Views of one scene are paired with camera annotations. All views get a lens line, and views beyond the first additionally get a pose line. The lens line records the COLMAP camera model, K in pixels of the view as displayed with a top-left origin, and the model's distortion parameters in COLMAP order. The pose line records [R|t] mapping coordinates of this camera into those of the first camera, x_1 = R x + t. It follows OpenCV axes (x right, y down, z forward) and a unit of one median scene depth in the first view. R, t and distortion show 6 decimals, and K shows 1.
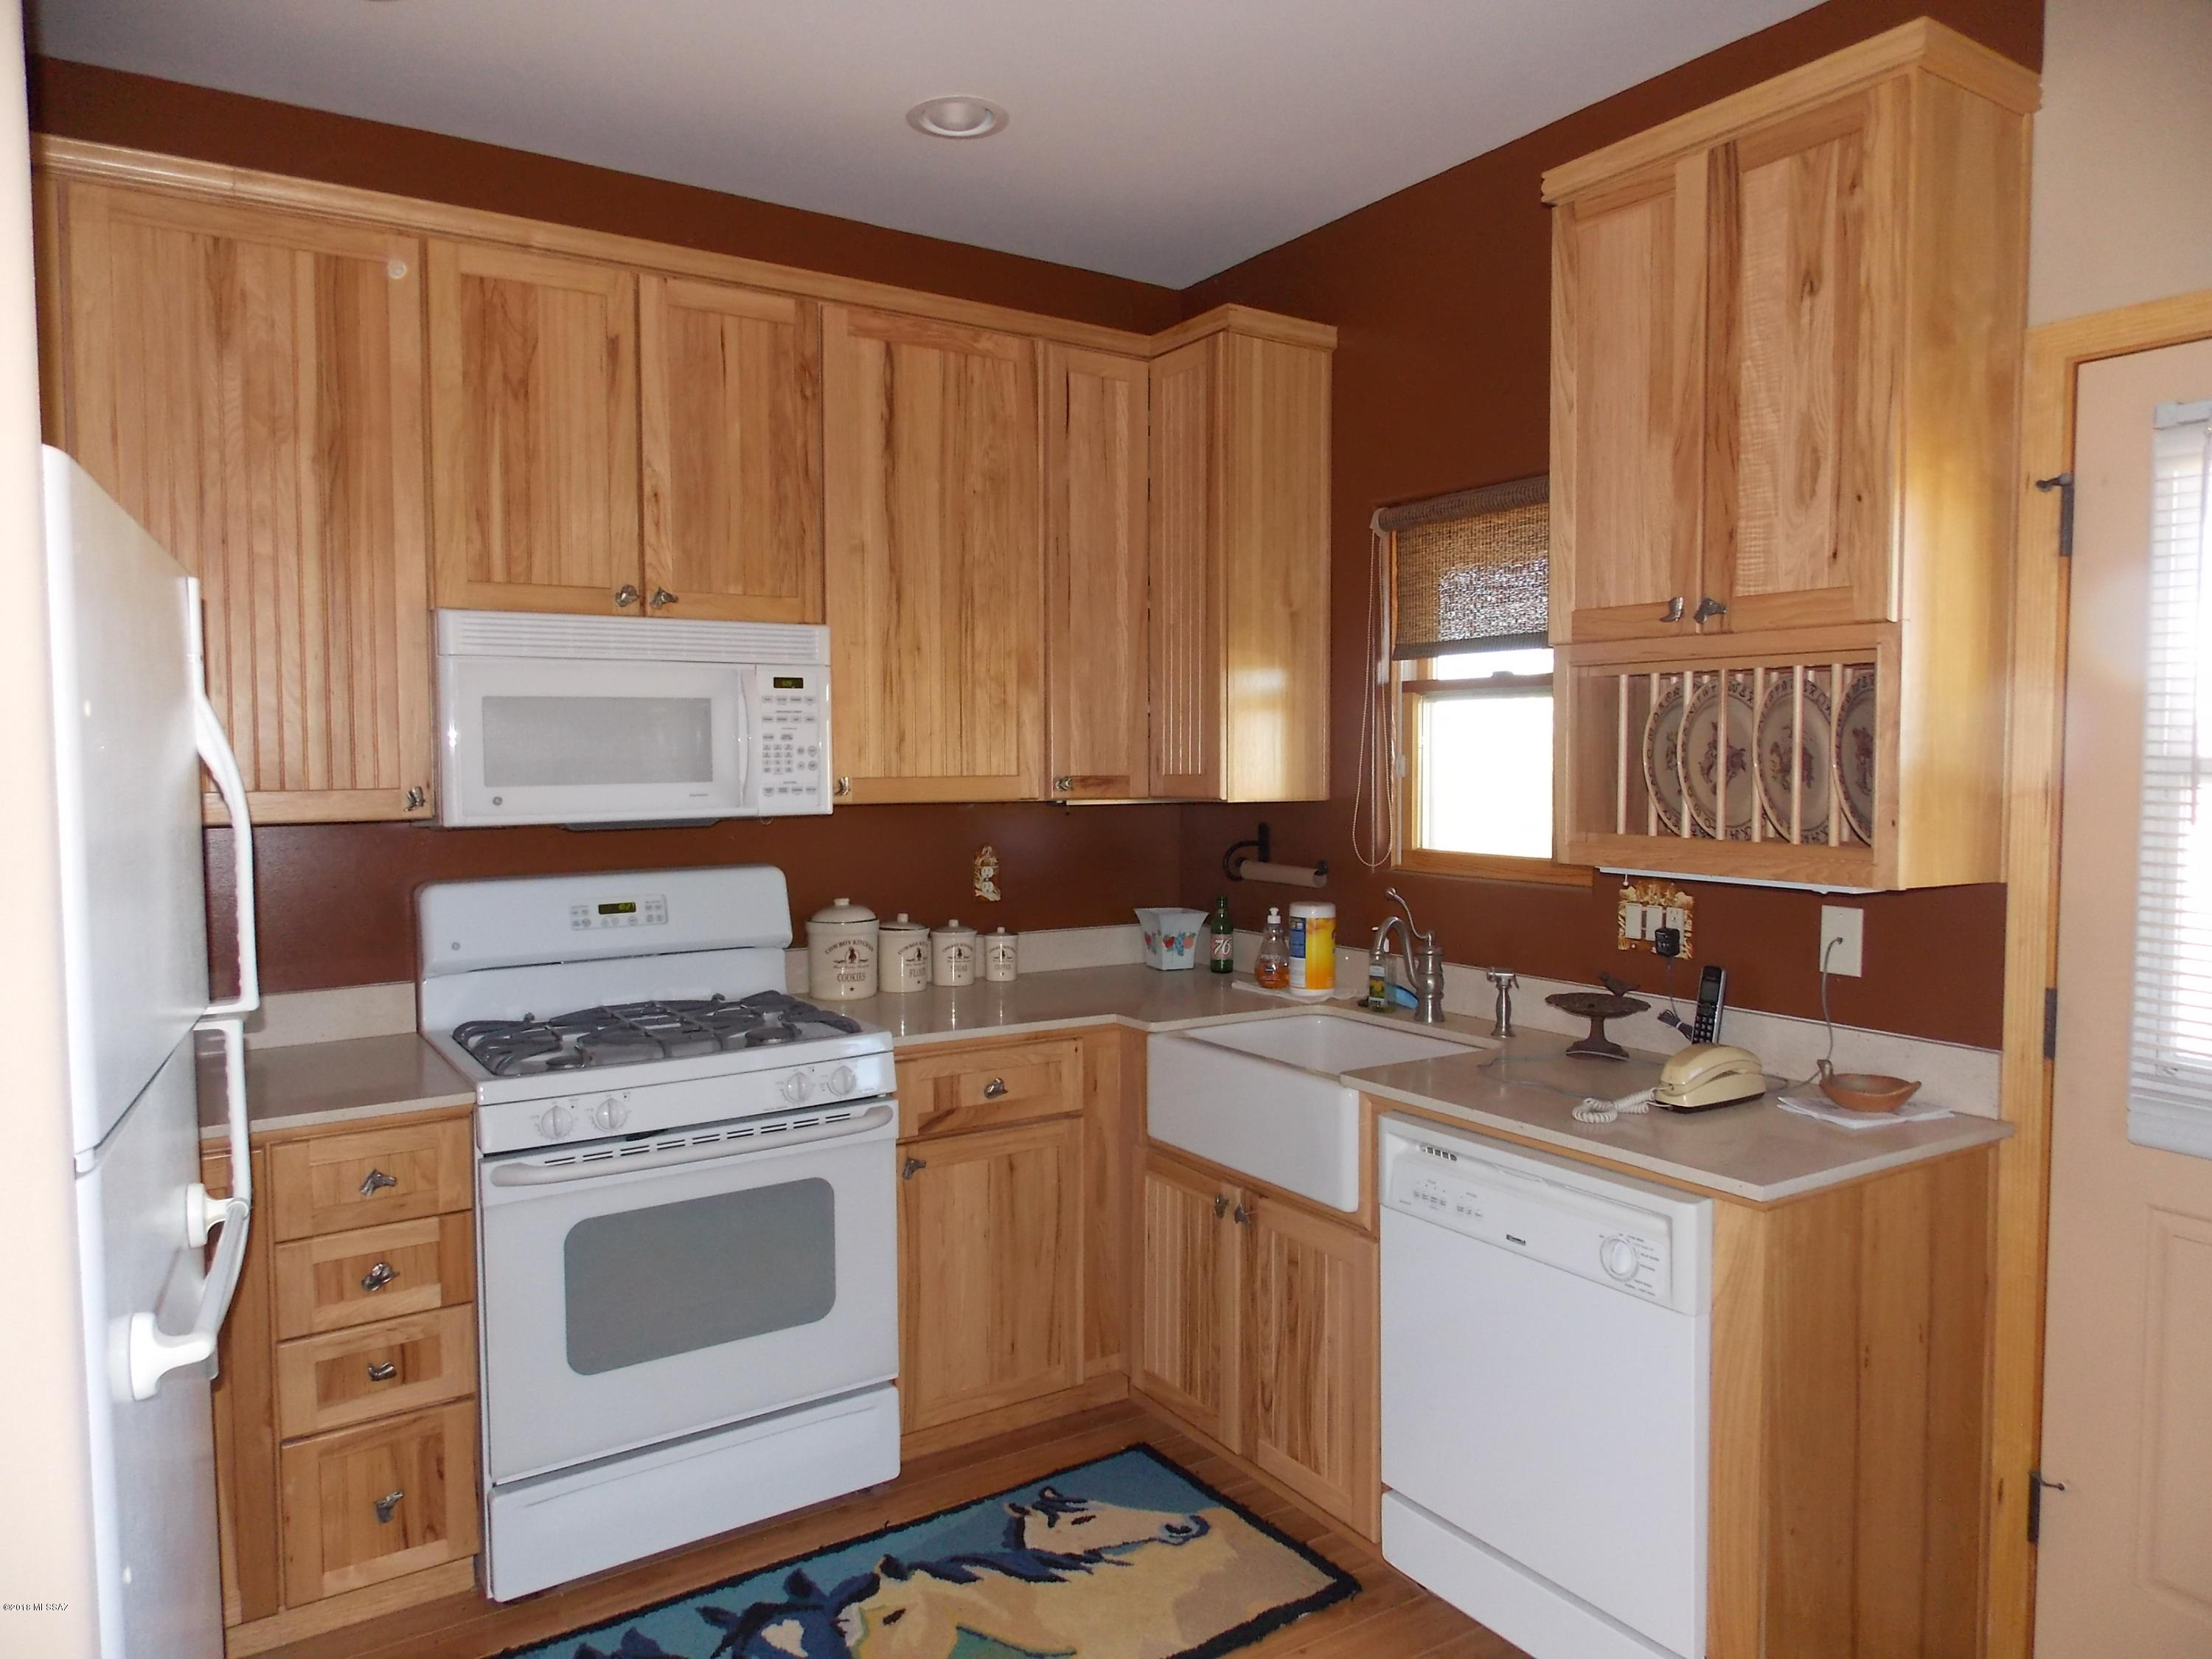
lens RADIAL K [[1435.8, 0, 1096.1], [0, 1435.8, 800.5], [0, 0, 1]] dist [-0.010518, -0.003198]
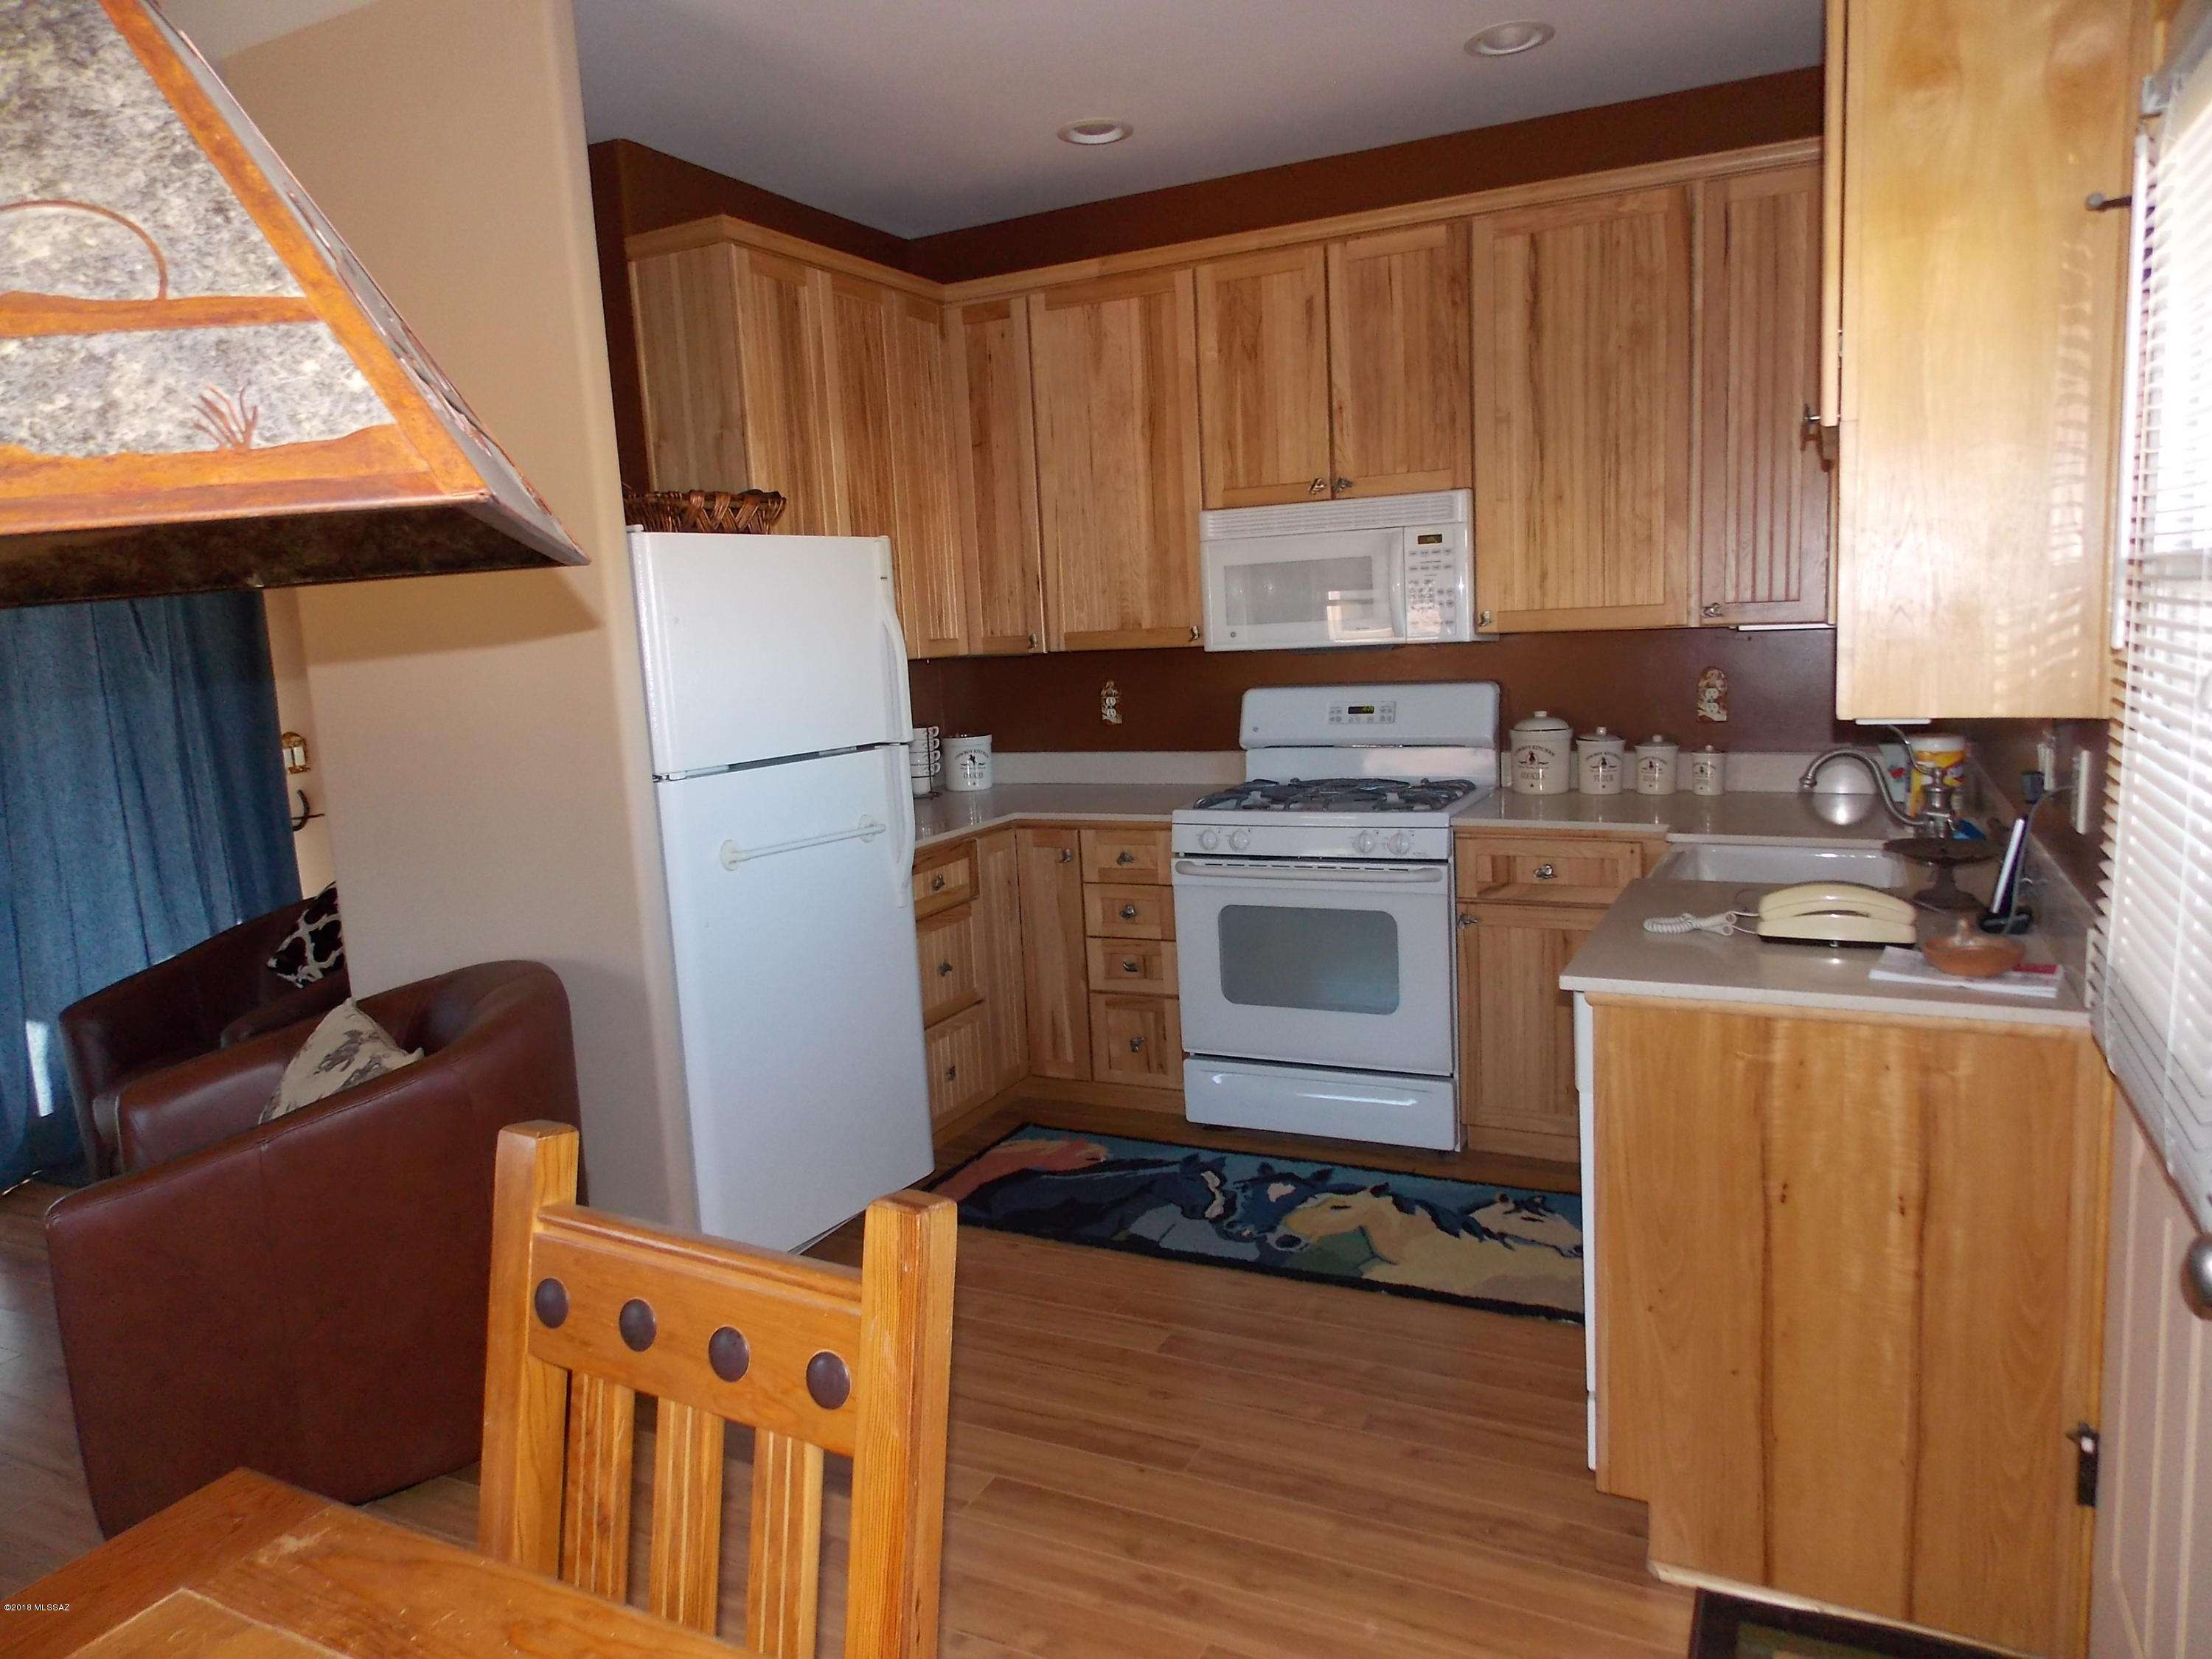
lens RADIAL K [[1435.8, 0, 1096.1], [0, 1435.8, 800.5], [0, 0, 1]] dist [-0.010518, -0.003198]
pose [[0.510655, 0.092579, -0.854787, 0.747808], [0.018280, 0.992792, 0.118447, -0.007180], [0.859592, -0.076111, 0.505282, 0.076020]]
